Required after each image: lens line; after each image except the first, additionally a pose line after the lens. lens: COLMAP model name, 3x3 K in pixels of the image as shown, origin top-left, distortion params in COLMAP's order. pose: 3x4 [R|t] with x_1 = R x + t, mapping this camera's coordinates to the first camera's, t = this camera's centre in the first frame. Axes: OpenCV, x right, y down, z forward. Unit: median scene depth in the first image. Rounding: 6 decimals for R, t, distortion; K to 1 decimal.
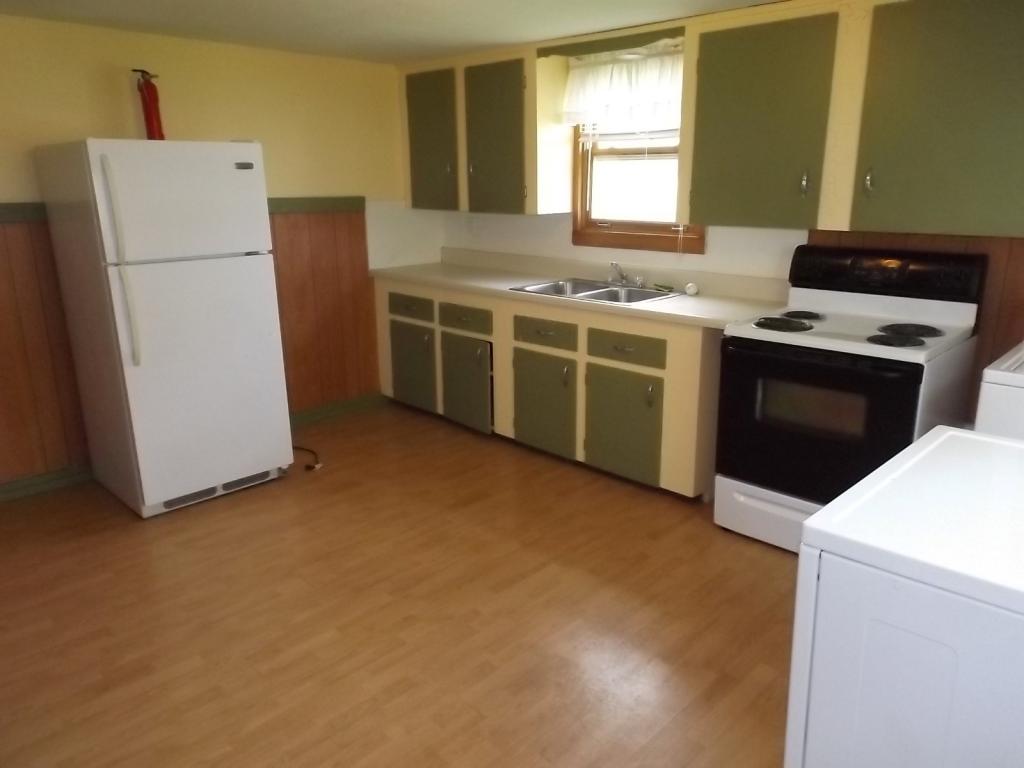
lens RADIAL K [[737.3, 0, 525.7], [0, 737.3, 384.1], [0, 0, 1]] dist [0.002122, -0.001276]
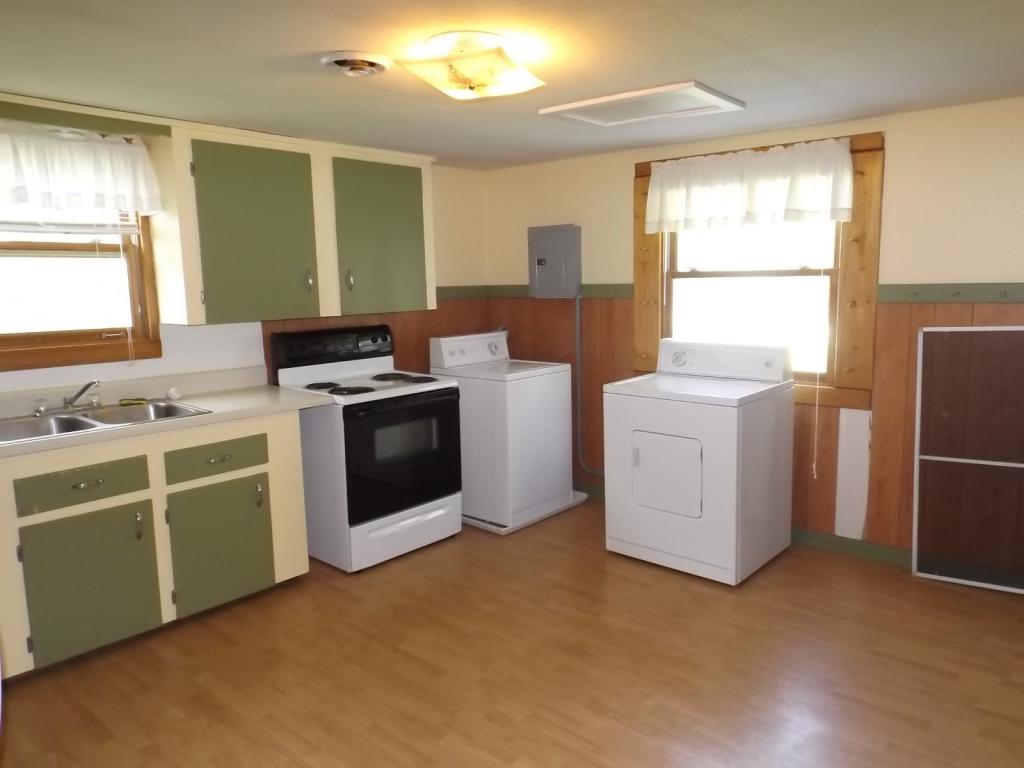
lens RADIAL K [[737.3, 0, 525.7], [0, 737.3, 384.1], [0, 0, 1]] dist [0.002122, -0.001276]
pose [[-0.060572, -0.133874, 0.989145, -0.769694], [0.283785, 0.947761, 0.145651, -0.159708], [-0.956973, 0.289527, -0.019417, 0.625769]]
